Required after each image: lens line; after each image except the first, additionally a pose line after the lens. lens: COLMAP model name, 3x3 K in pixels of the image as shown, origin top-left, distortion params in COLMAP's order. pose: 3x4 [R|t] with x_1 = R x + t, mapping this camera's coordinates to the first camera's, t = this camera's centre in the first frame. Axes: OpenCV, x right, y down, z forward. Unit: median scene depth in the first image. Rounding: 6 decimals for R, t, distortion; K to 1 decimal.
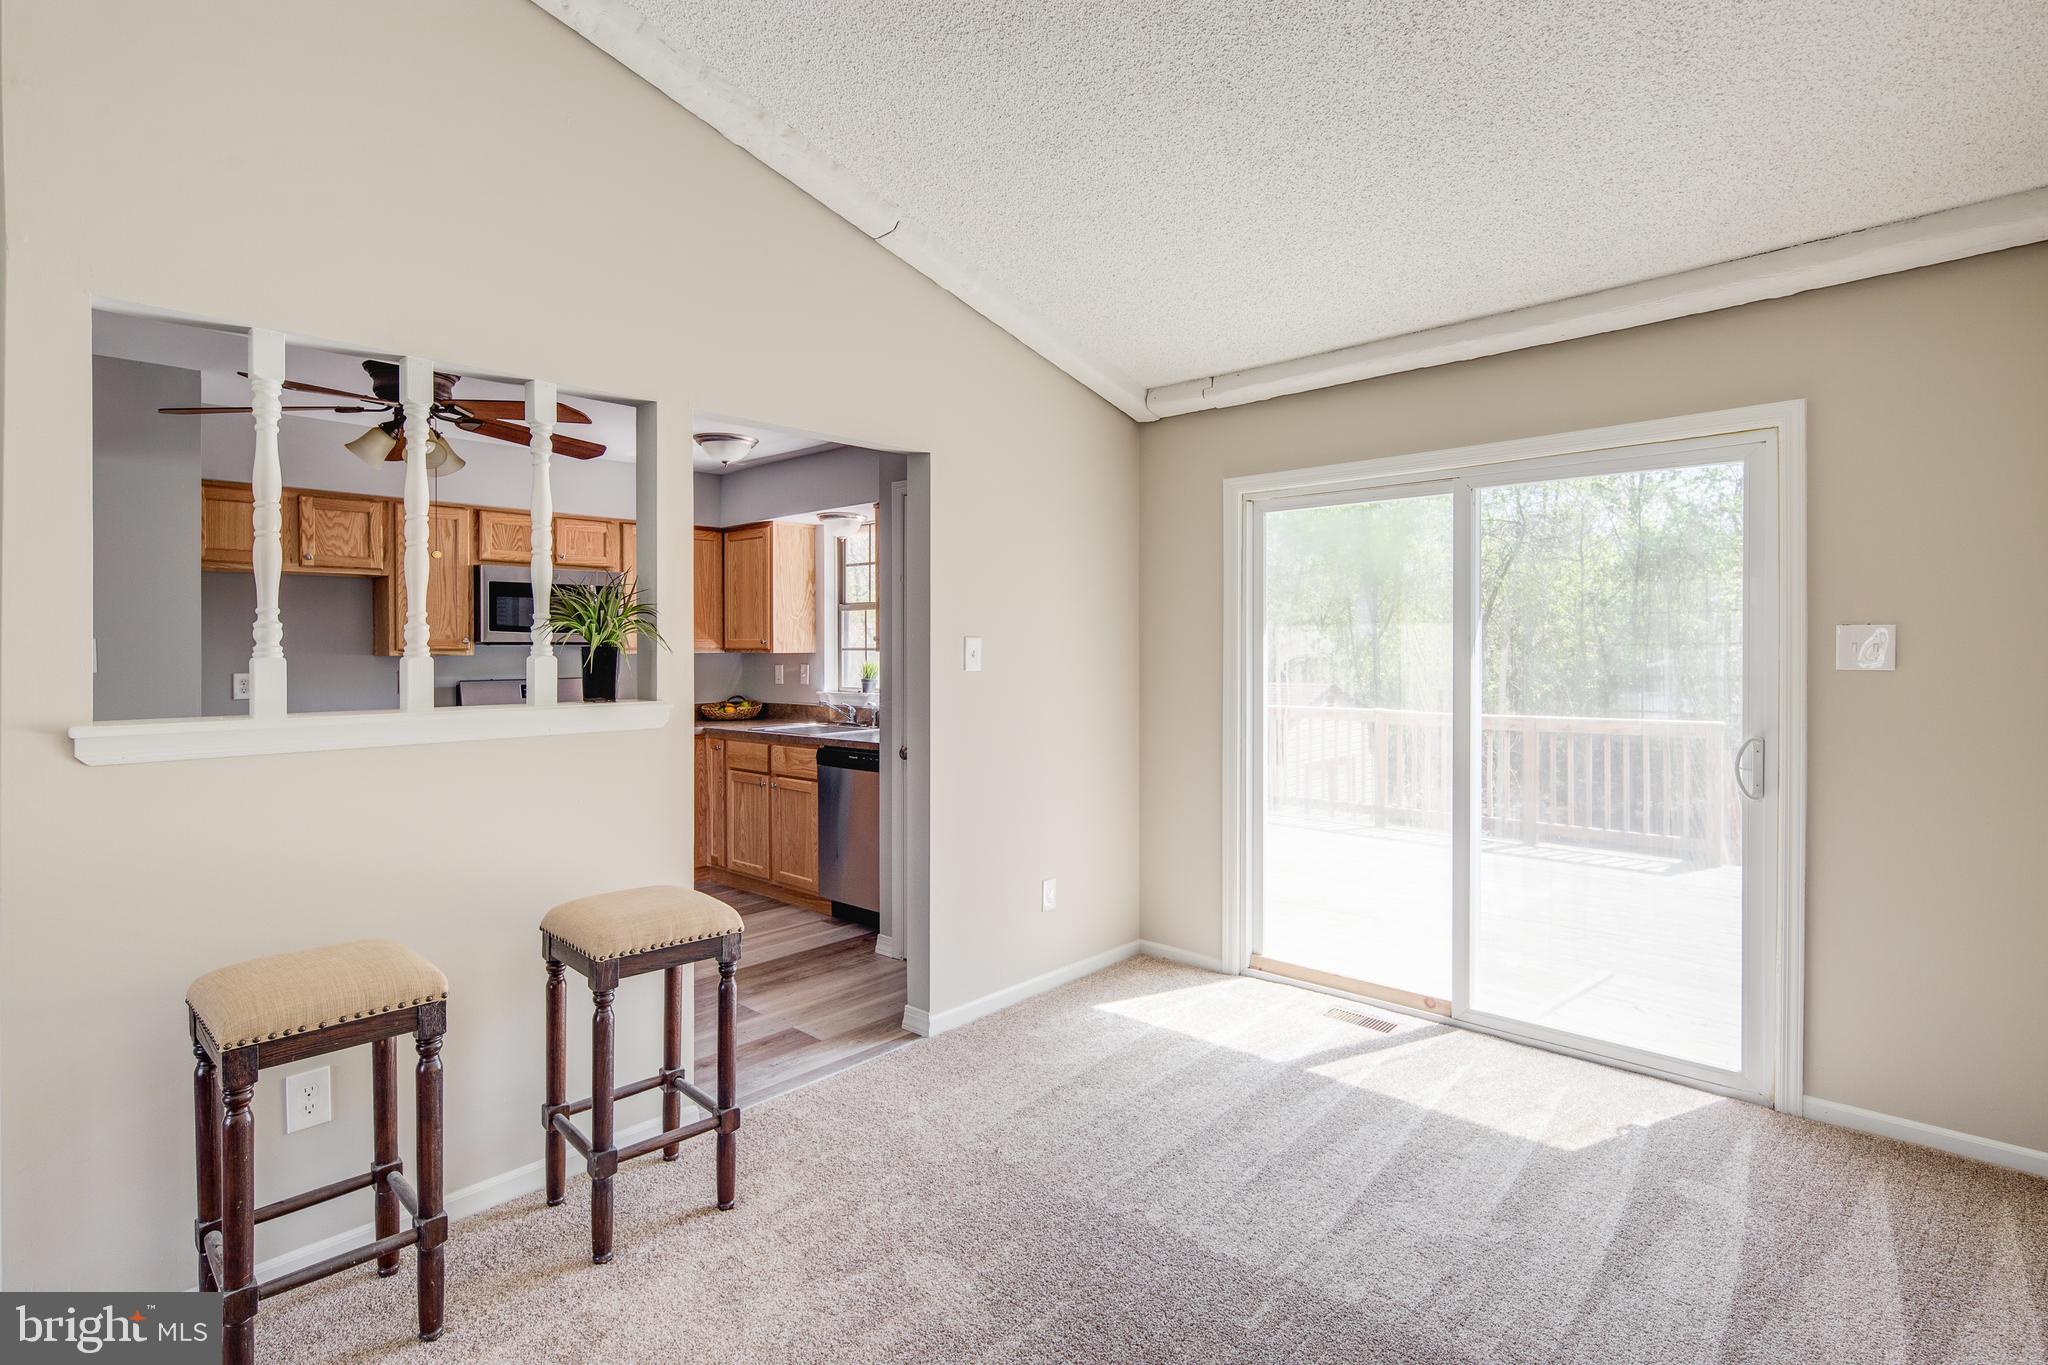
lens RADIAL K [[998.5, 0, 1035.6], [0, 998.5, 651.8], [0, 0, 1]] dist [0.002894, -0.000584]
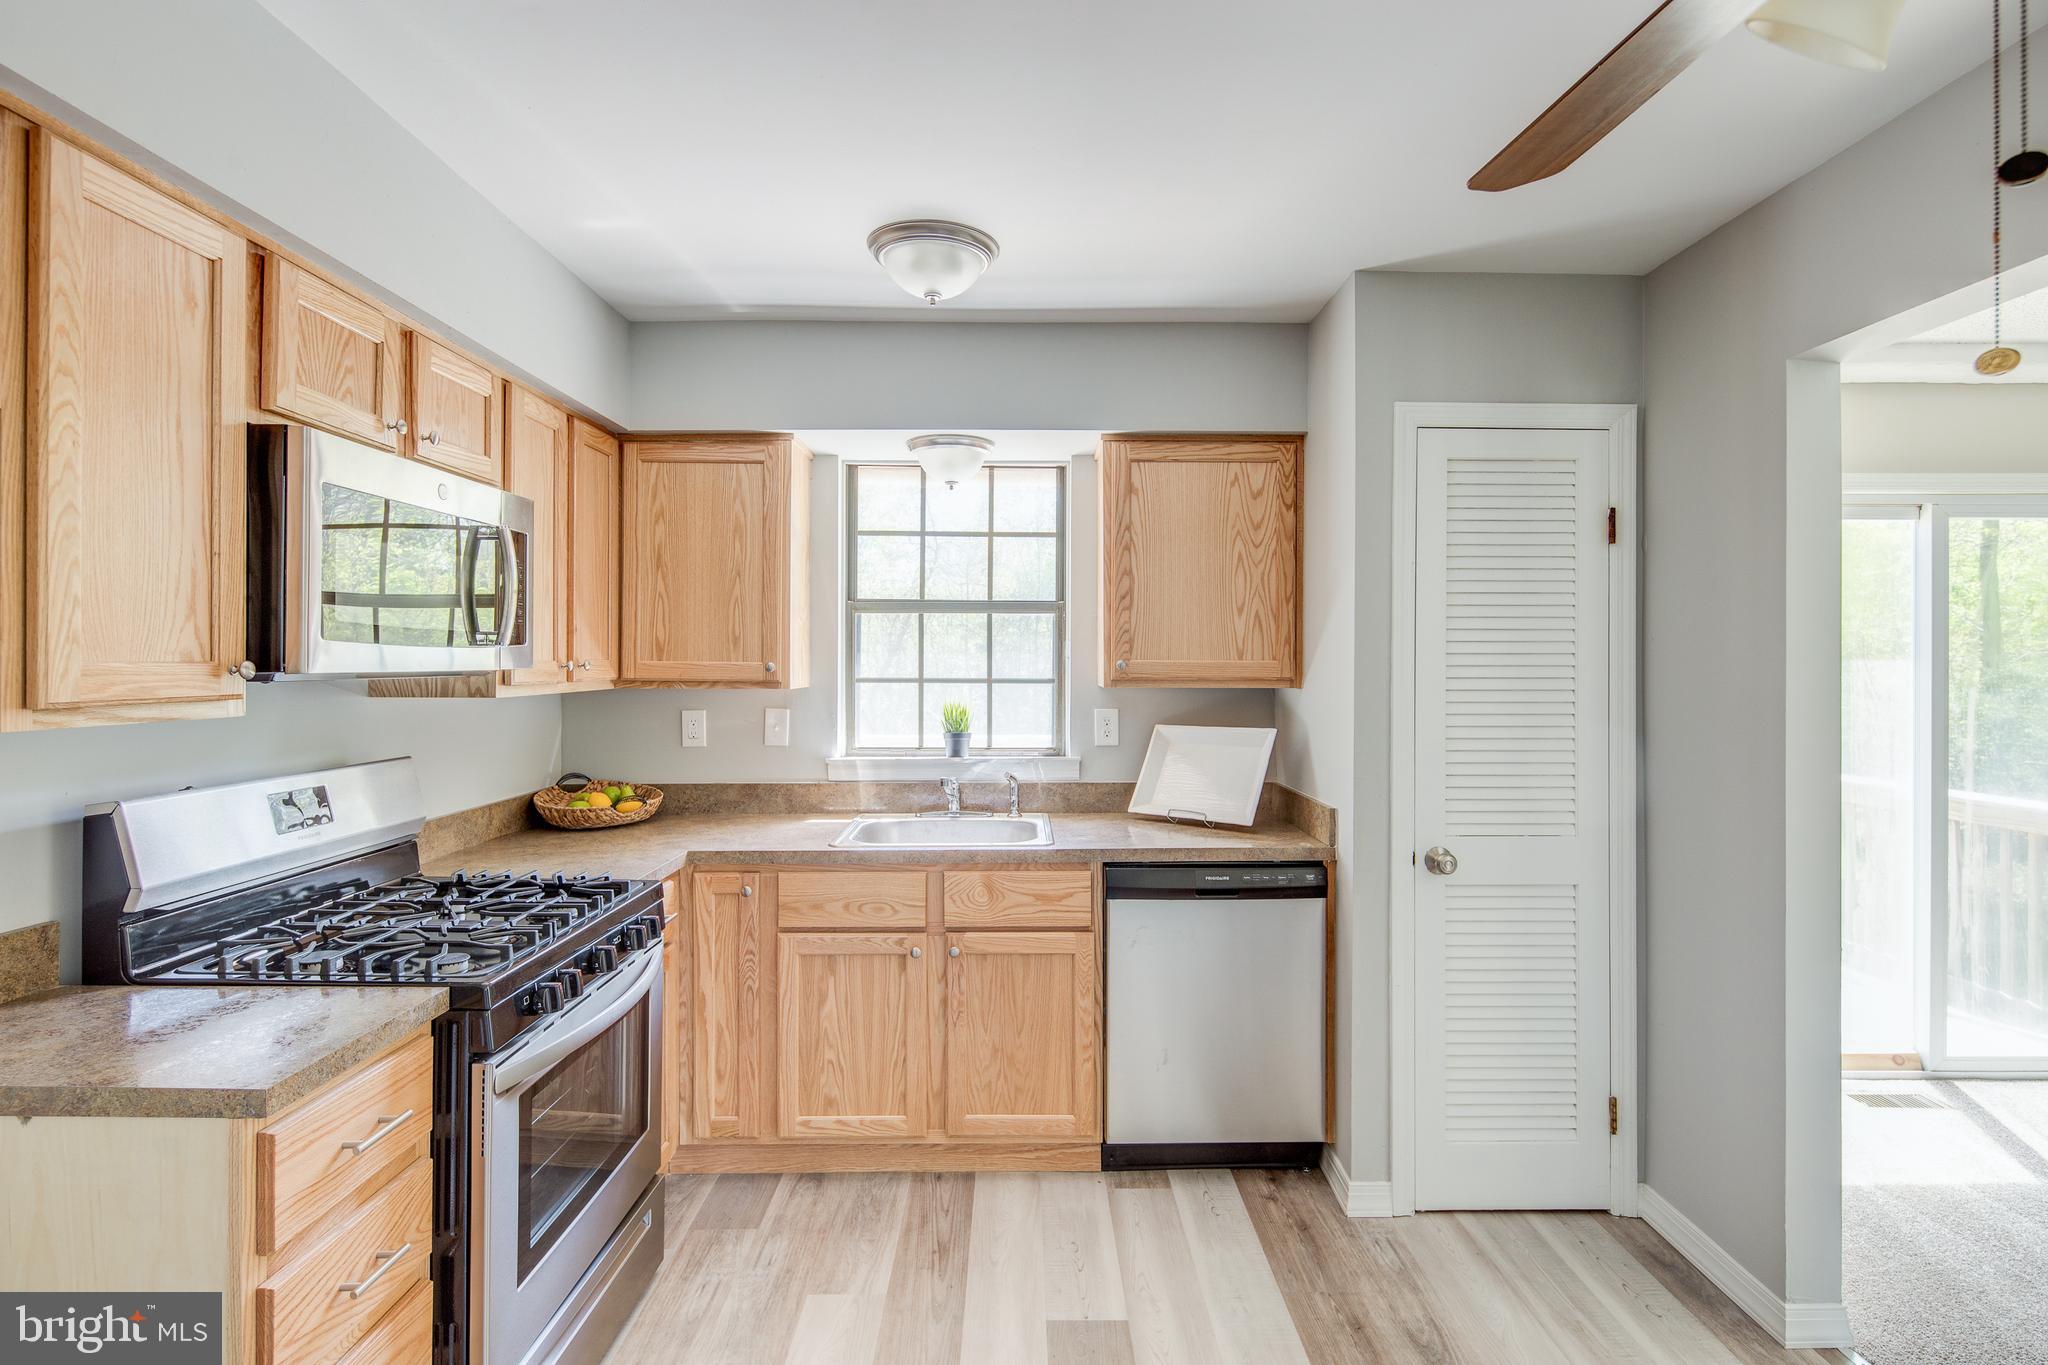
lens RADIAL K [[998.5, 0, 1026.0], [0, 998.5, 663.5], [0, 0, 1]] dist [0.002894, -0.000584]
pose [[0.735632, 0.002216, 0.677378, -0.600682], [0.002135, 0.999982, -0.005590, -0.010493], [-0.677378, 0.005558, 0.735614, 0.619609]]
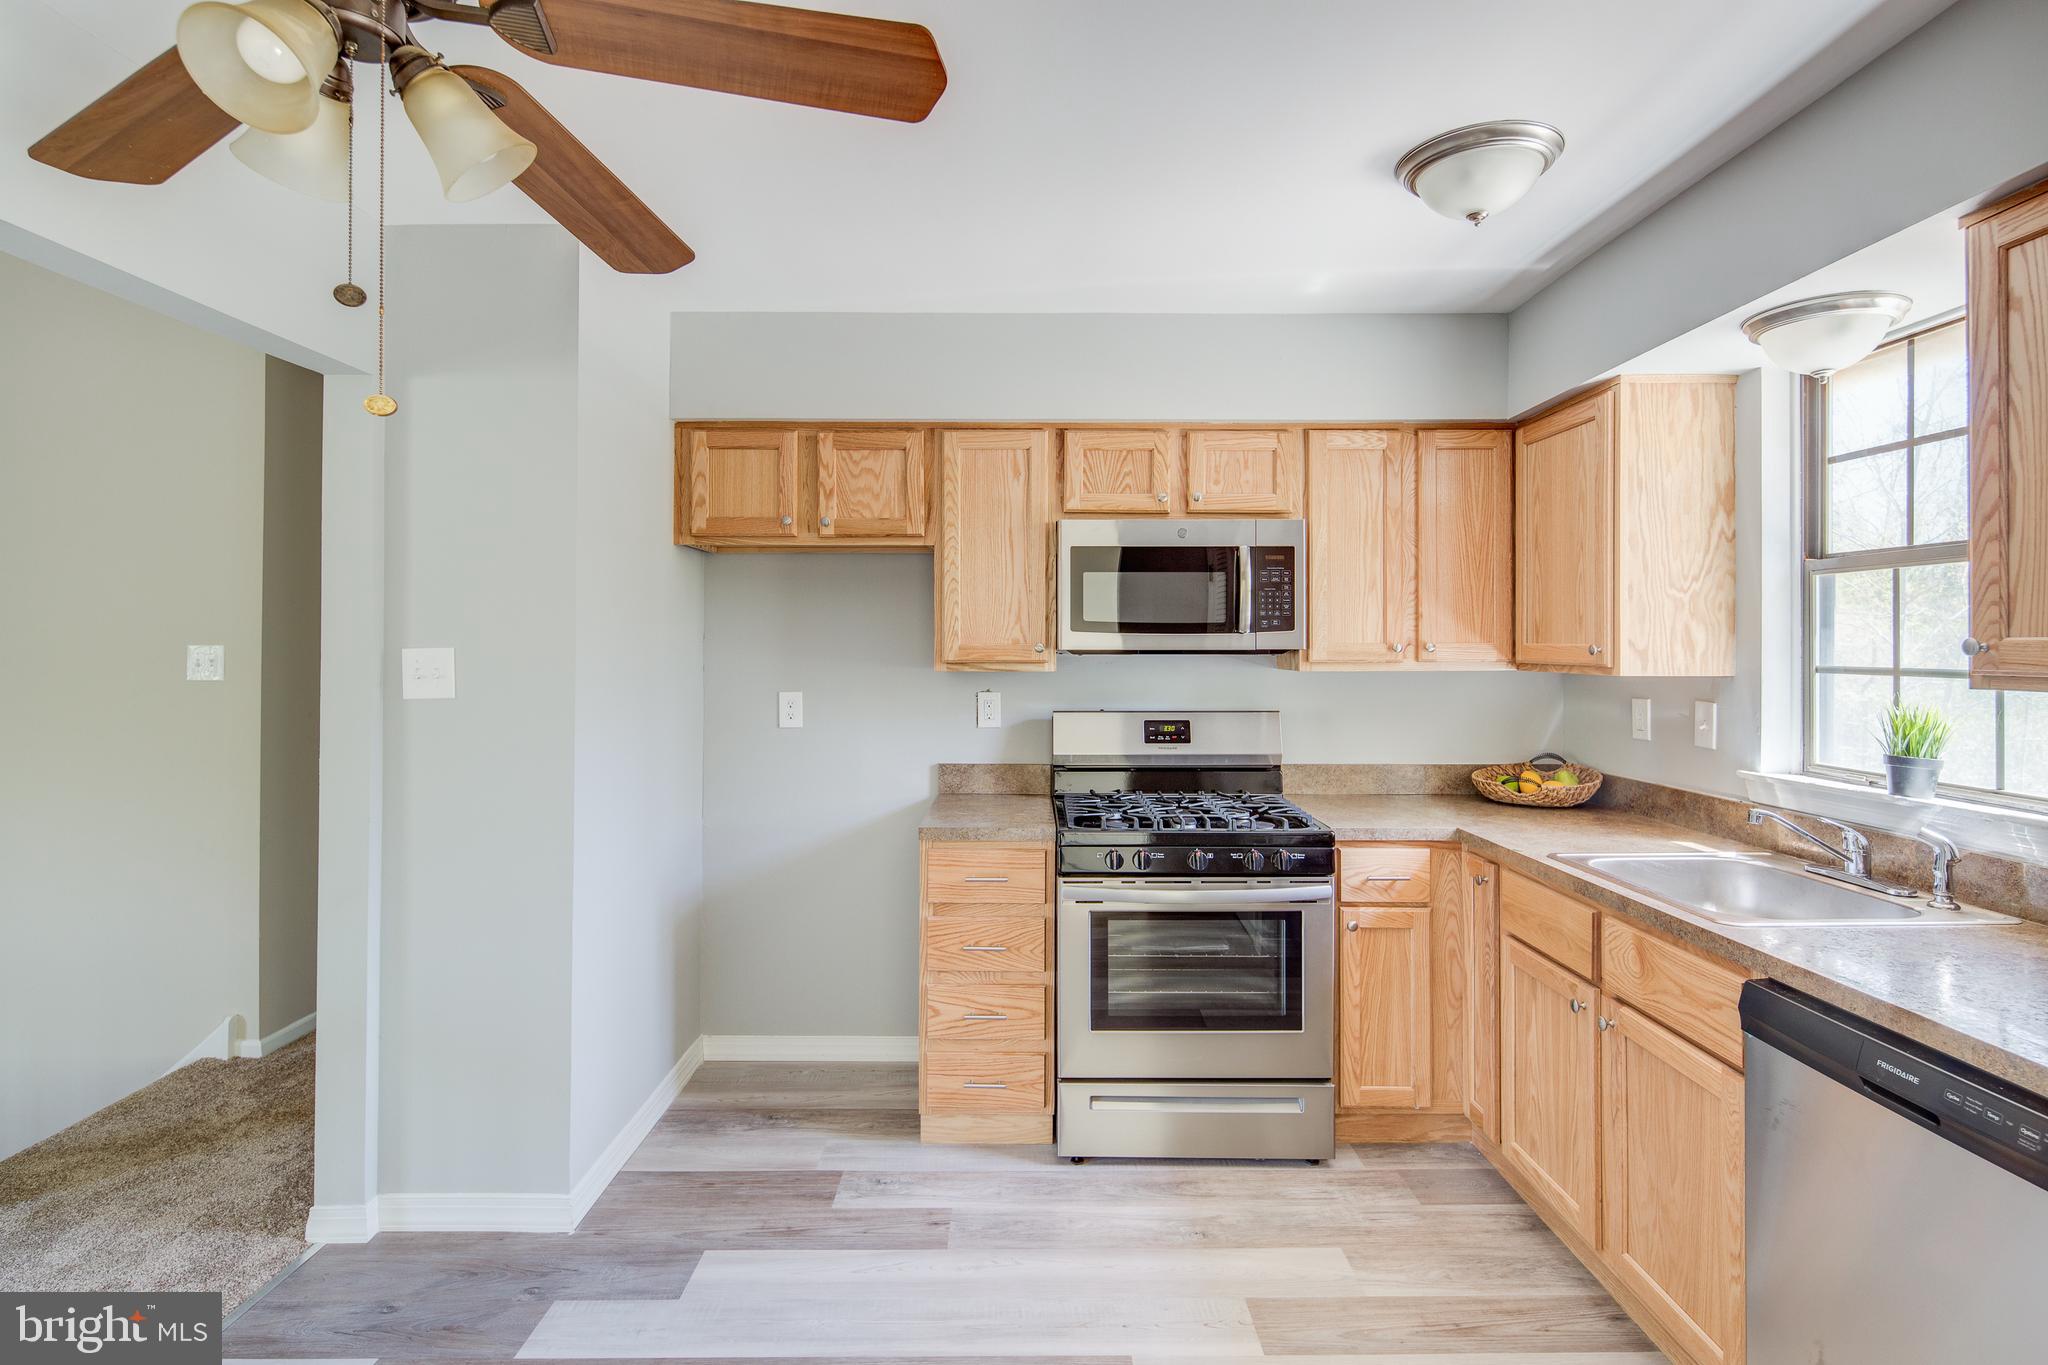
lens RADIAL K [[998.5, 0, 1033.4], [0, 998.5, 641.7], [0, 0, 1]] dist [0.002894, -0.000584]
pose [[0.677571, -0.001715, -0.735455, -0.131893], [-0.007254, 0.999933, -0.009015, -0.009242], [0.735421, 0.011443, 0.677514, 0.590967]]
